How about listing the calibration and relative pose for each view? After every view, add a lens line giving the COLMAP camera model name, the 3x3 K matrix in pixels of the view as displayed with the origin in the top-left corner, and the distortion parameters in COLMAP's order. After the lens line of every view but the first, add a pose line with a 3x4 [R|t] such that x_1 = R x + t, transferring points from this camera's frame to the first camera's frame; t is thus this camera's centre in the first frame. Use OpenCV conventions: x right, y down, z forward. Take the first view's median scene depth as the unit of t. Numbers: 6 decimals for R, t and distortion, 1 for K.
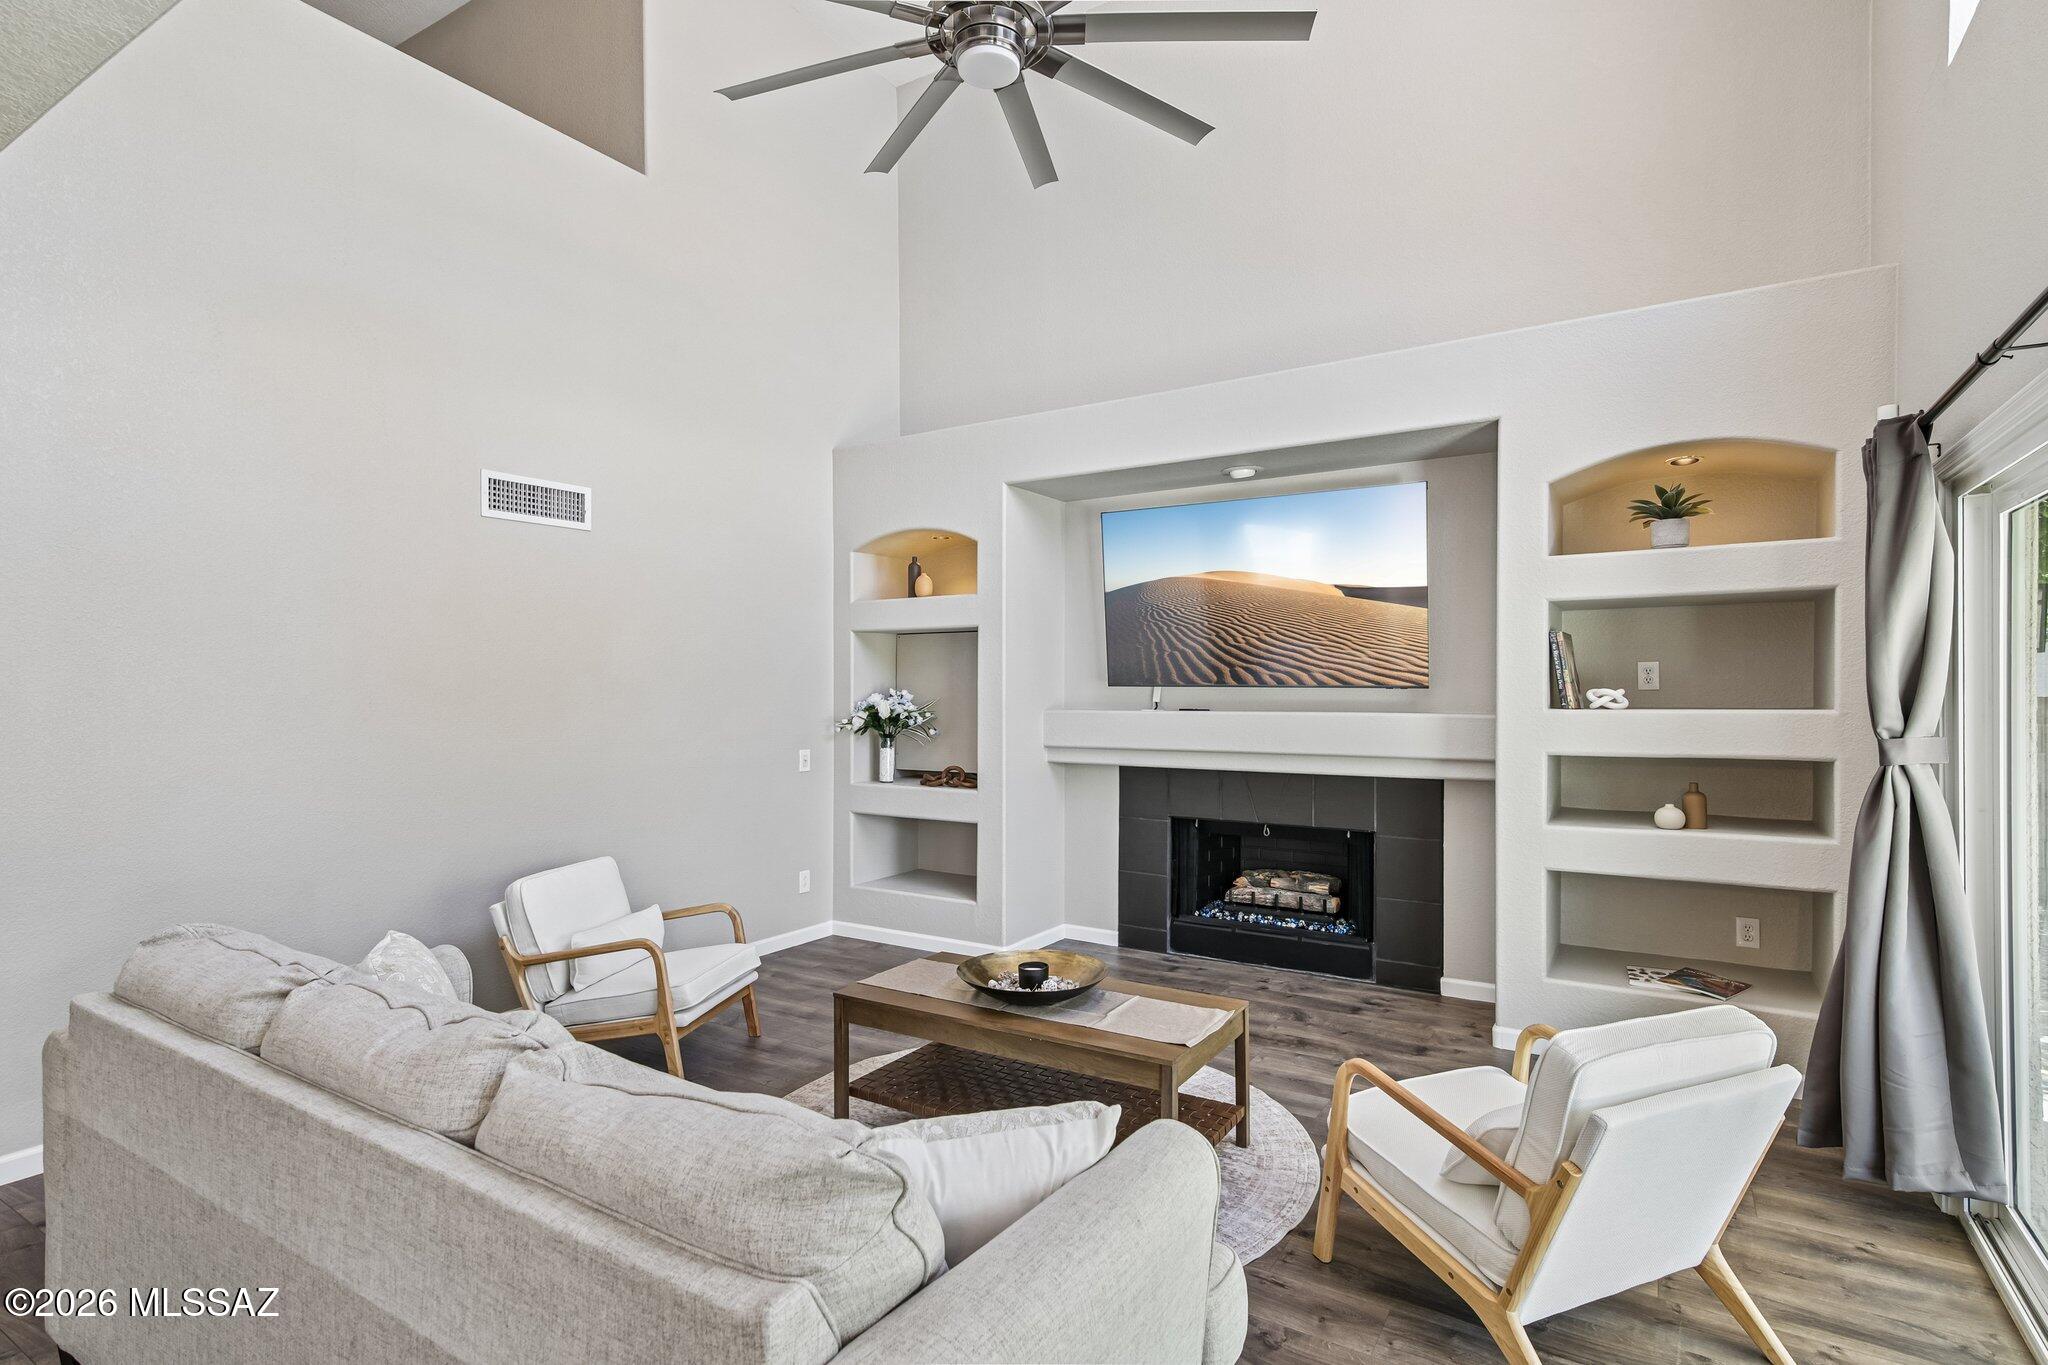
lens RADIAL K [[1083.7, 0, 1016.9], [0, 1083.7, 681.2], [0, 0, 1]] dist [-0.003372, 0.000254]
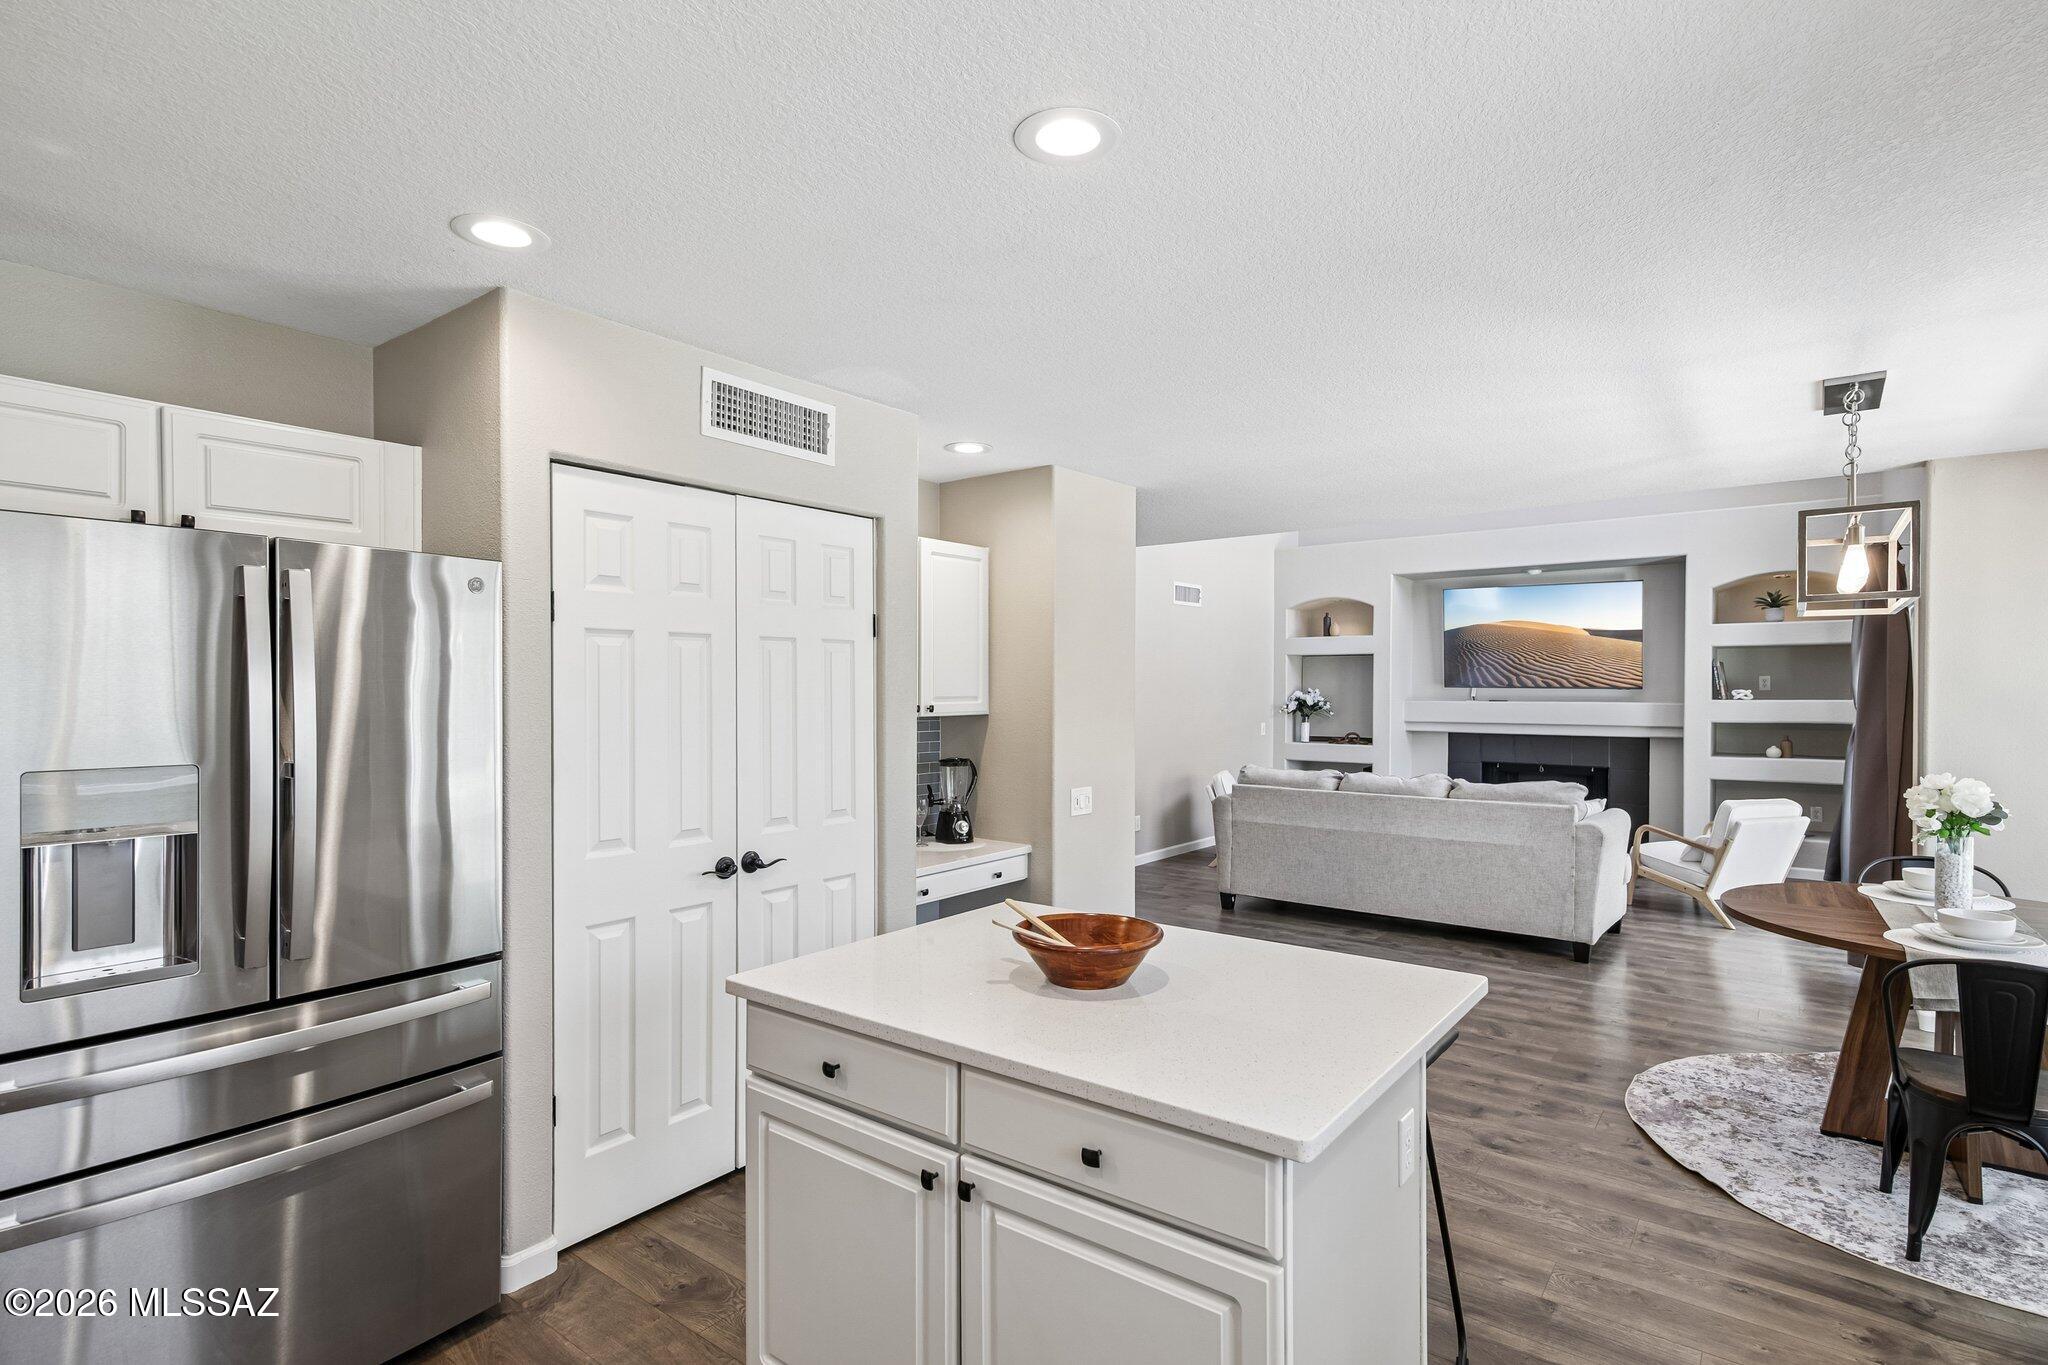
lens RADIAL K [[1083.7, 0, 1033.4], [0, 1083.7, 685.1], [0, 0, 1]] dist [-0.003372, 0.000254]
pose [[0.996737, 0.002413, -0.080687, -0.535221], [-0.001960, 0.999982, 0.005698, -0.009218], [0.080700, -0.005521, 0.996723, -0.982166]]
